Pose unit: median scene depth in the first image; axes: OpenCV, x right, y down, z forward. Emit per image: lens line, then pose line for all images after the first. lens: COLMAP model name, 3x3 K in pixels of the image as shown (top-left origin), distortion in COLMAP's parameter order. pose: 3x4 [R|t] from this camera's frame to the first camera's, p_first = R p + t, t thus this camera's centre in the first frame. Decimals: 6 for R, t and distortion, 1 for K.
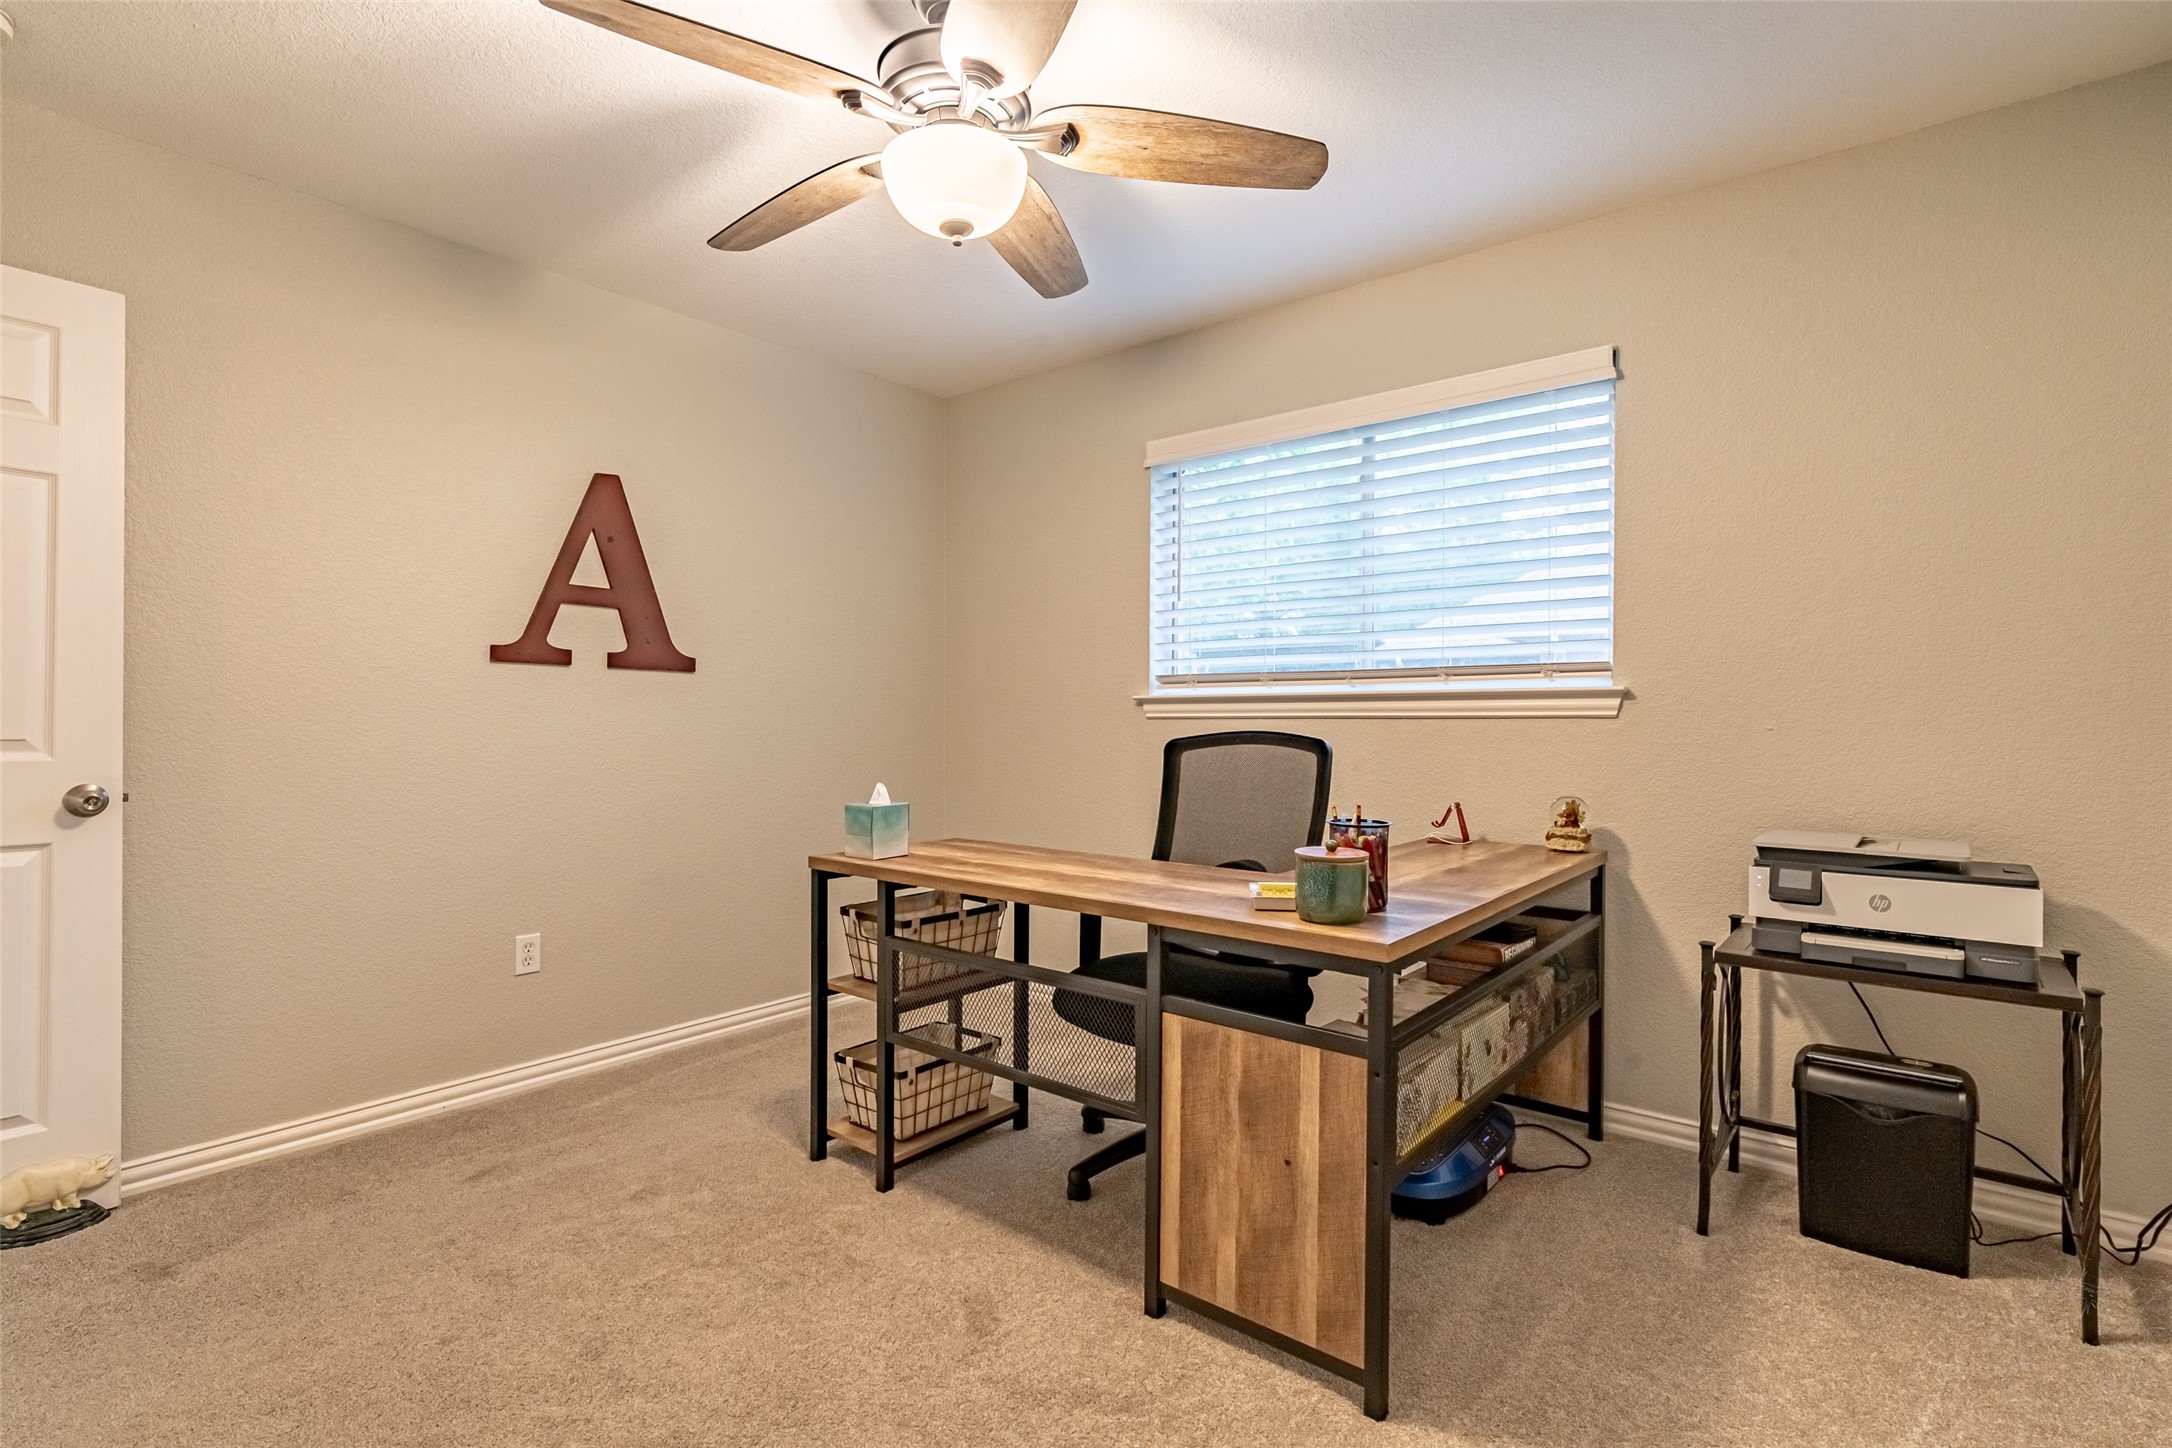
lens RADIAL K [[1025.6, 0, 1086.8], [0, 1025.6, 725.0], [0, 0, 1]] dist [0.001515, -0.000040]
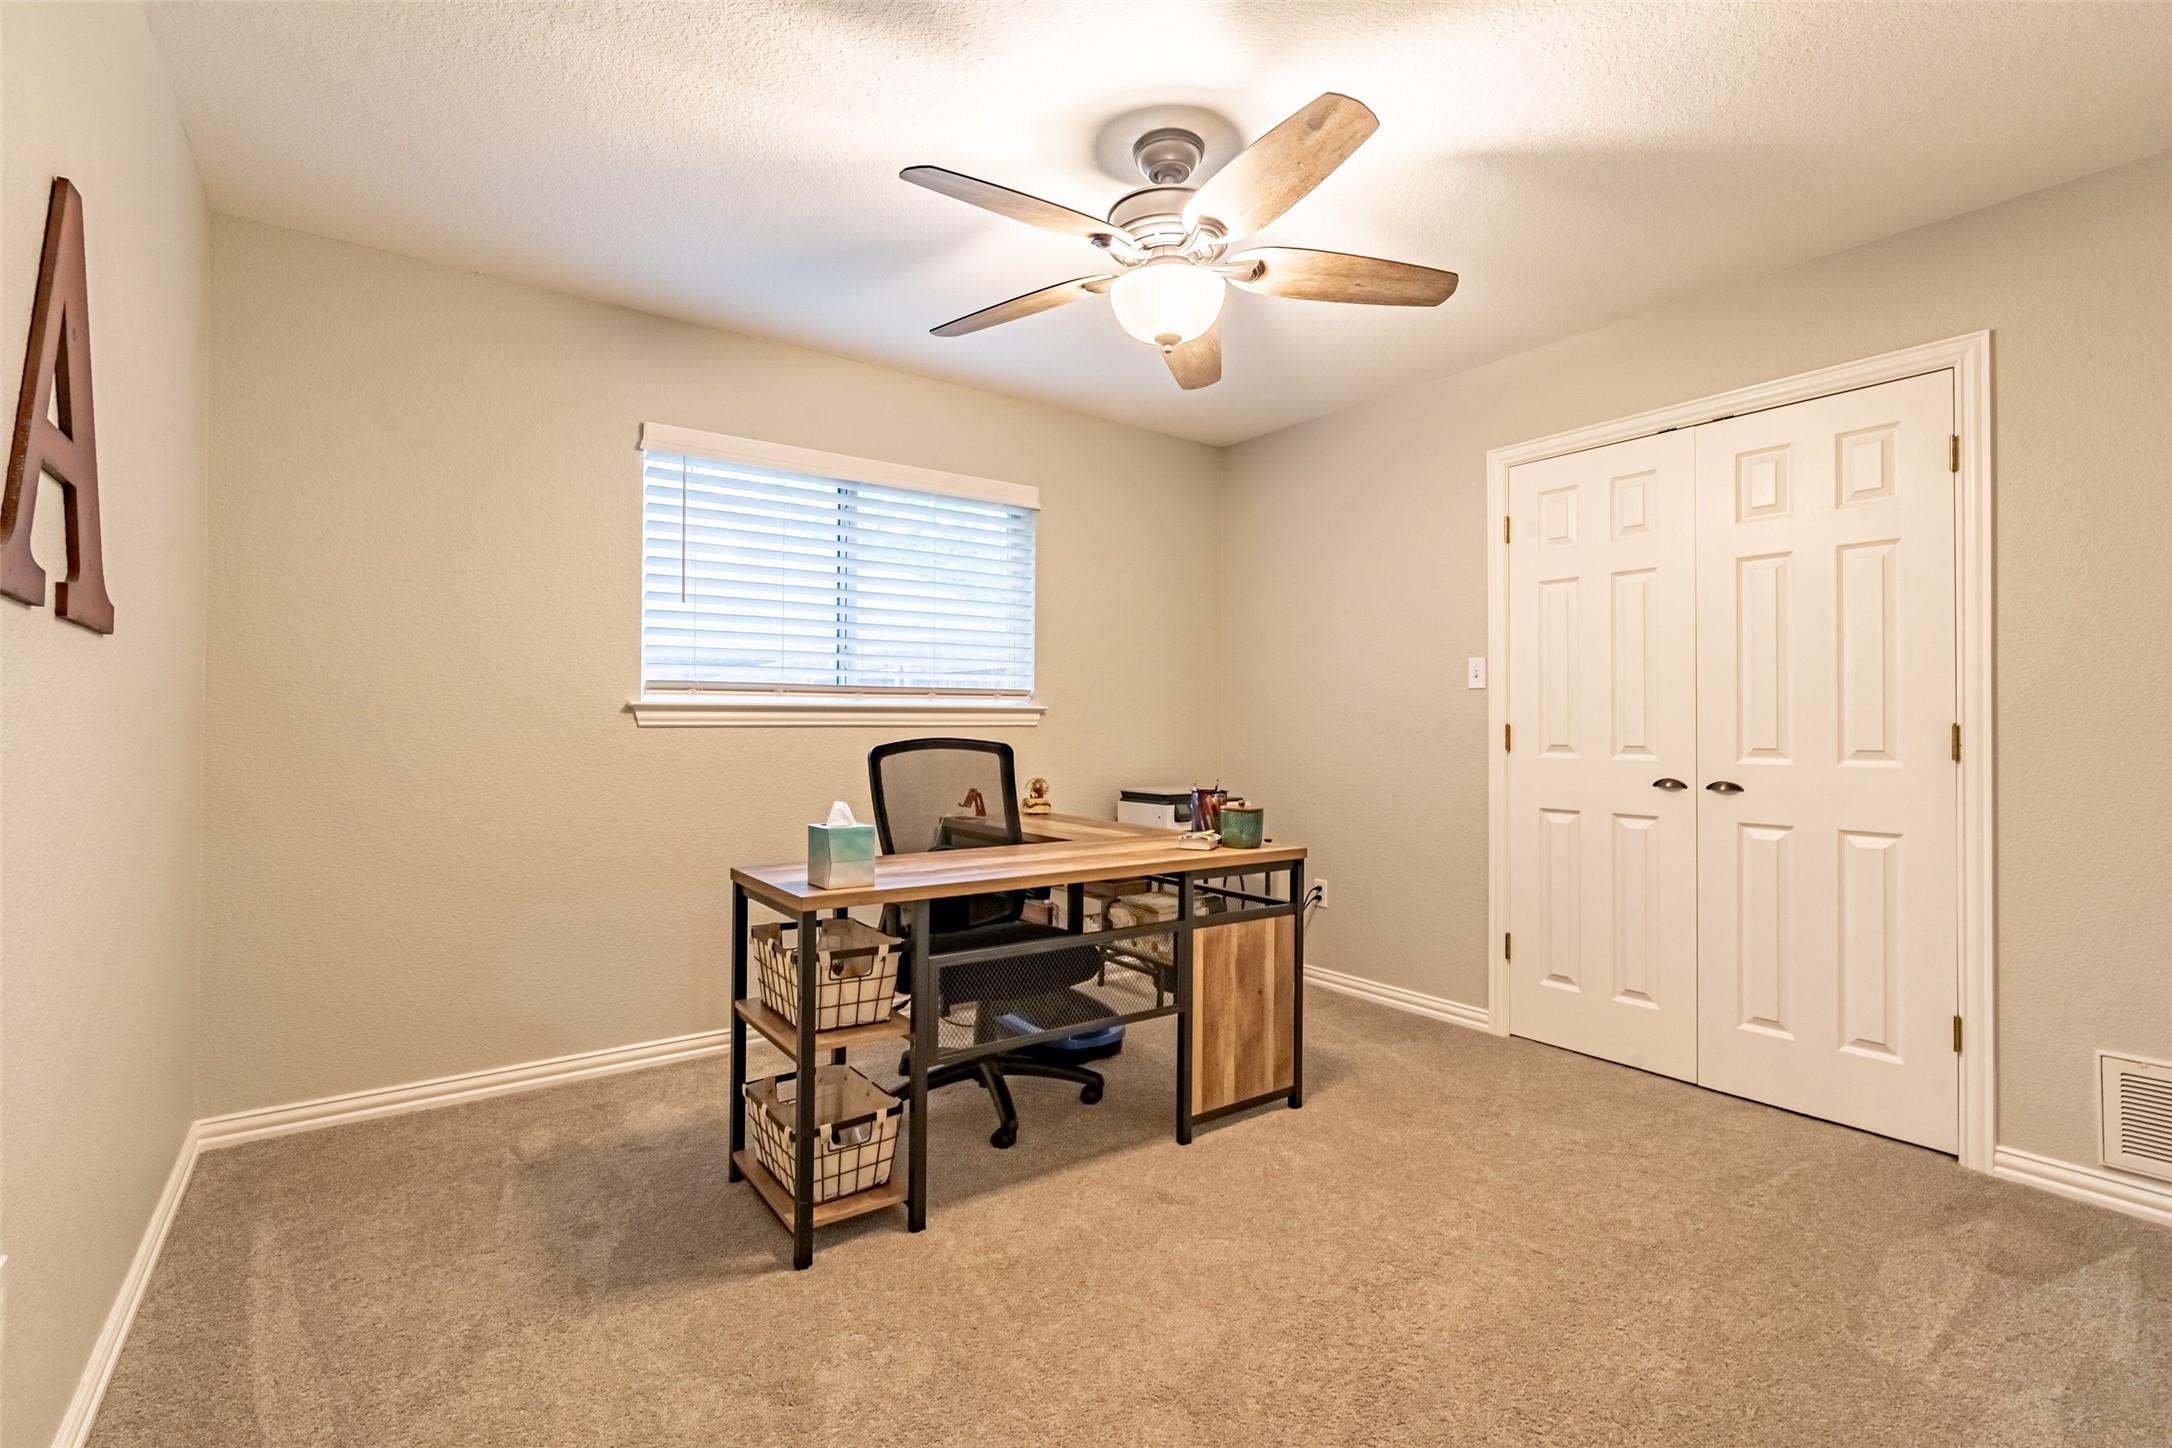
lens RADIAL K [[981.7, 0, 1085.1], [0, 981.7, 718.6], [0, 0, 1]] dist [-0.008030, 0.001944]
pose [[0.258533, 0.006841, 0.965978, -1.147356], [0.006677, 0.999938, -0.008868, -0.006613], [-0.965979, 0.008743, 0.258471, 0.687243]]
